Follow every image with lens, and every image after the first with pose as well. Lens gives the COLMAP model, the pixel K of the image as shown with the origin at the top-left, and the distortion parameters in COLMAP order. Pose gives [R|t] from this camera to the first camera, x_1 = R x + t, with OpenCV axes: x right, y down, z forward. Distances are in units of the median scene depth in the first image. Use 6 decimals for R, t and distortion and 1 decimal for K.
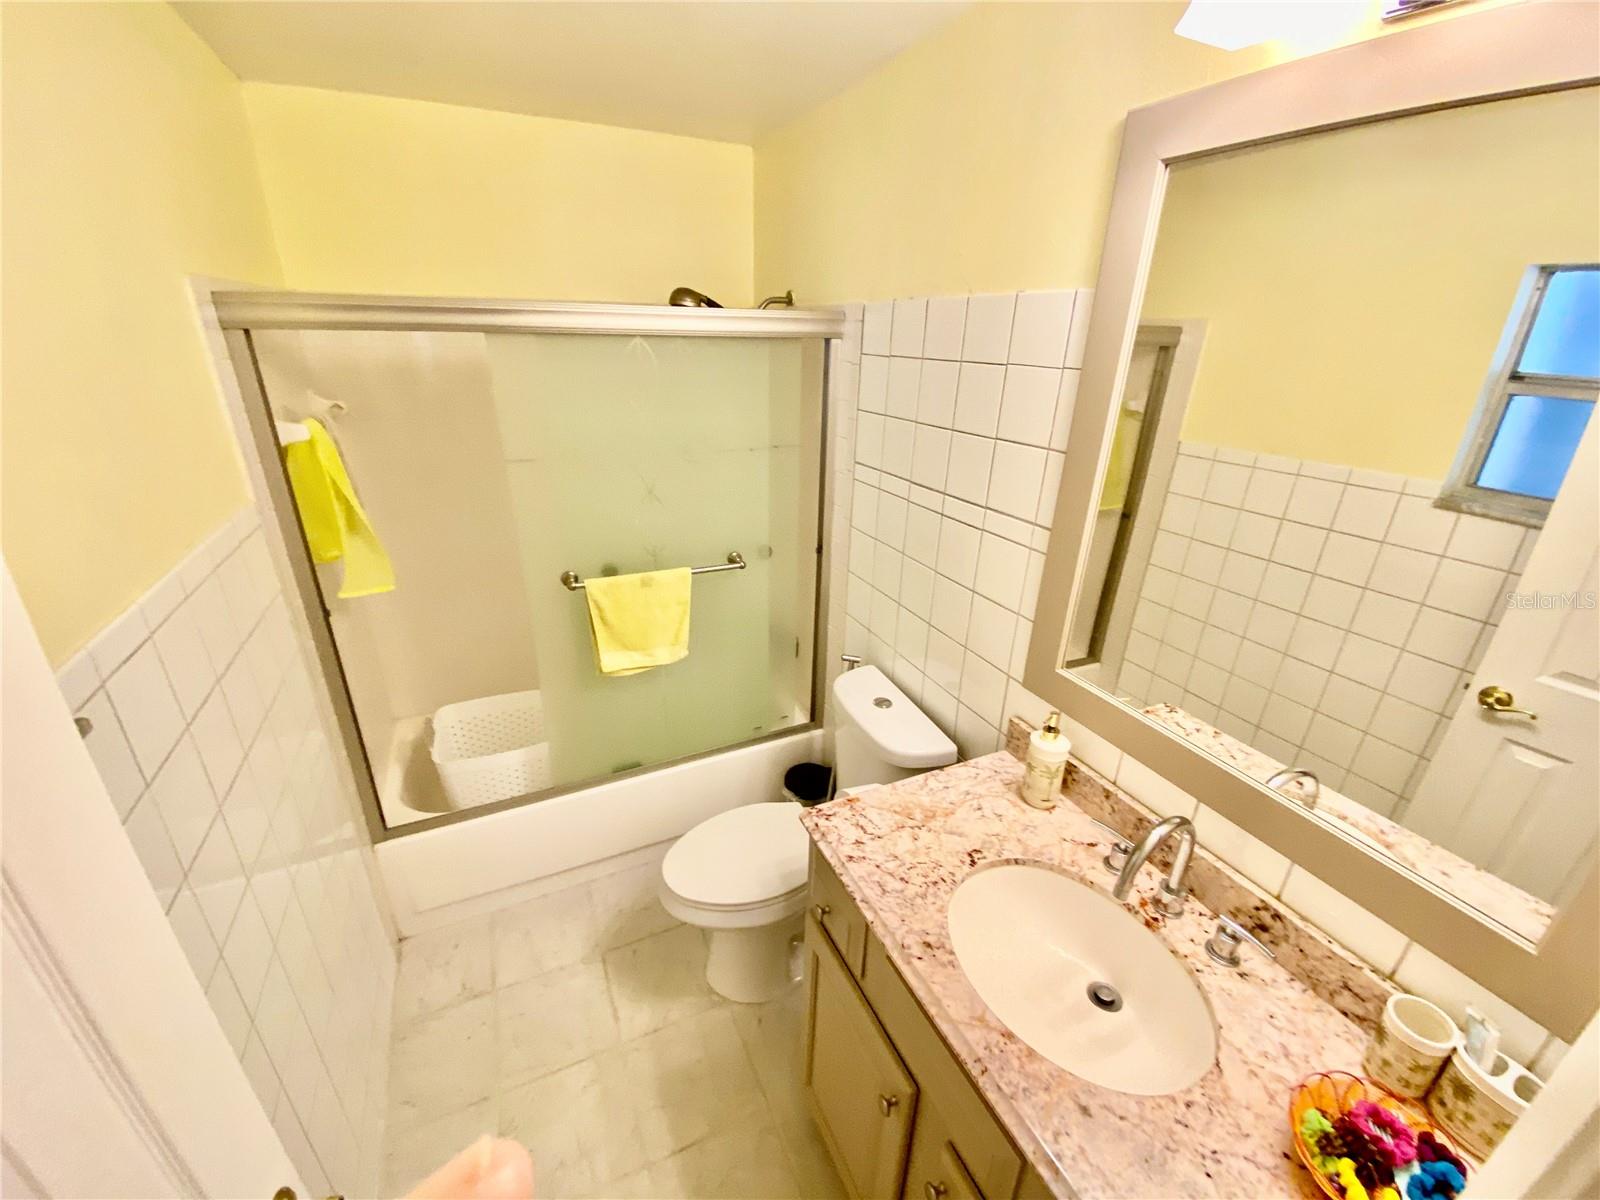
lens RADIAL K [[643.2, 0, 790.8], [0, 643.2, 613.2], [0, 0, 1]] dist [0.010670, -0.015123]
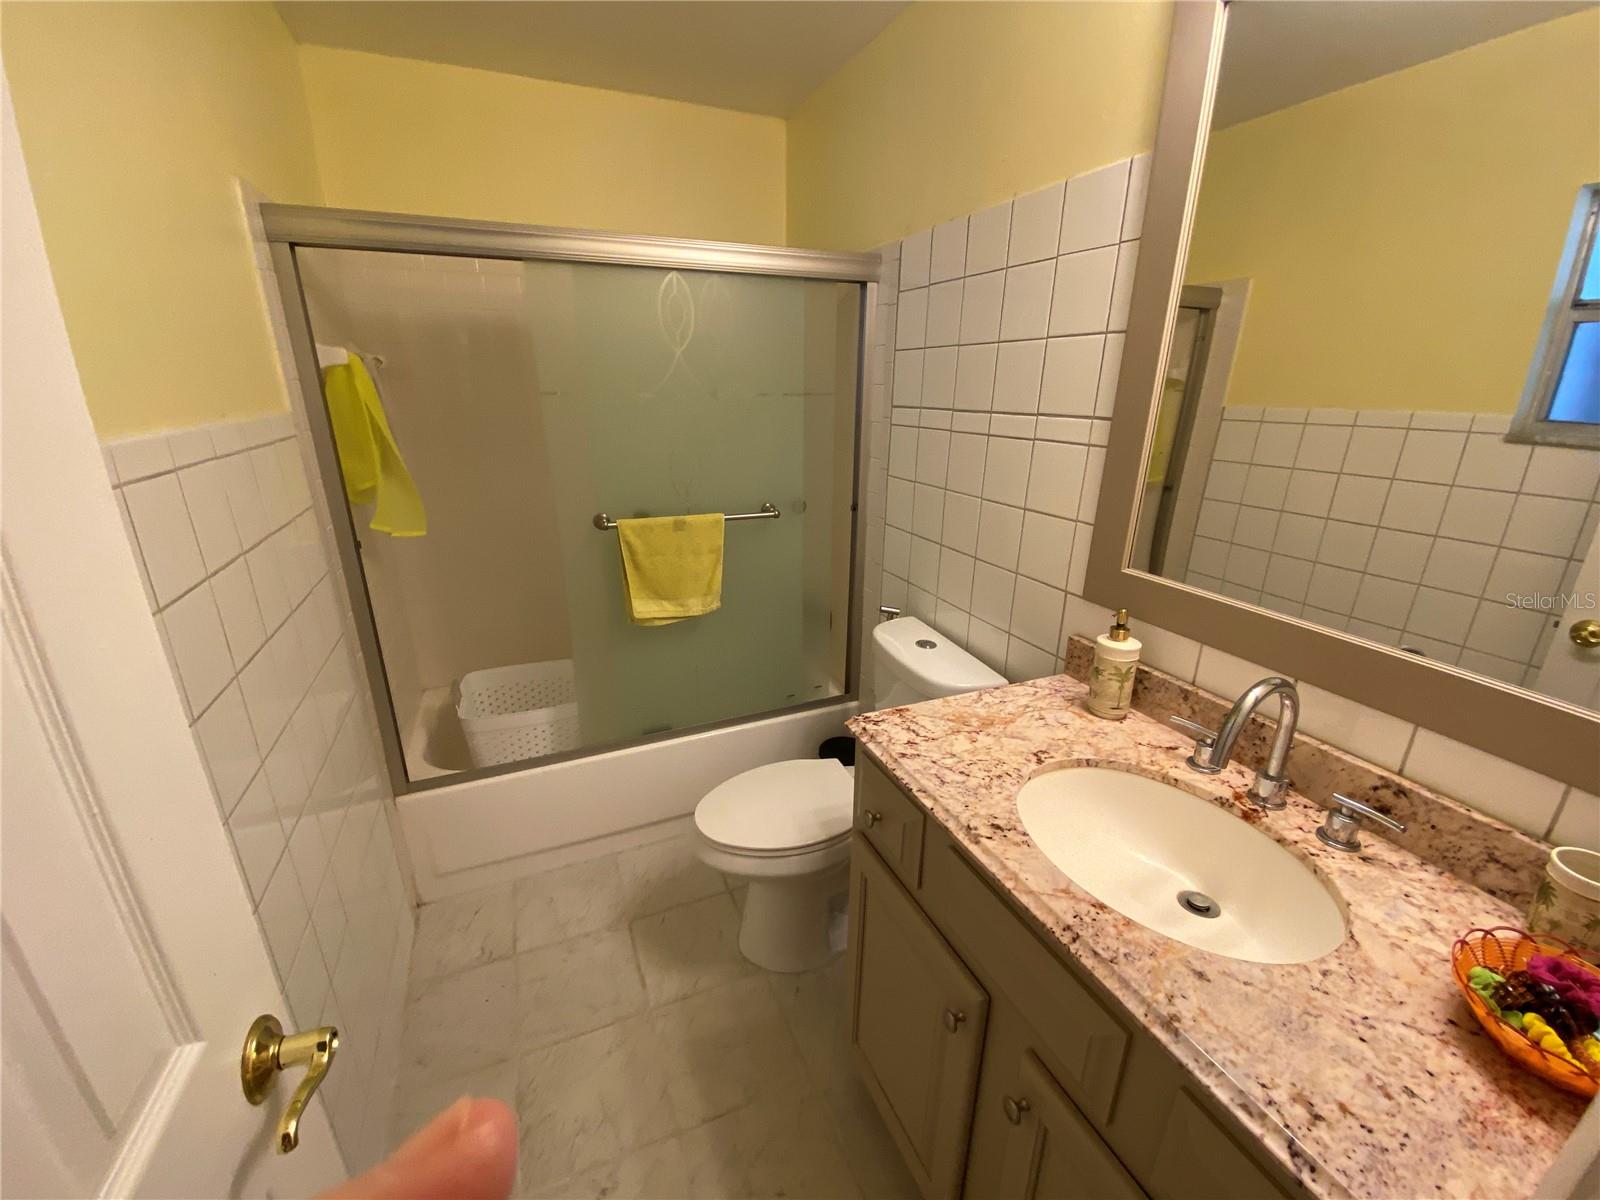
lens RADIAL K [[643.2, 0, 791.6], [0, 643.2, 606.2], [0, 0, 1]] dist [0.010670, -0.015123]
pose [[0.999352, -0.003849, -0.035790, -0.024818], [0.001480, 0.997819, -0.065993, 0.172085], [0.035966, 0.065897, 0.997178, 0.051905]]
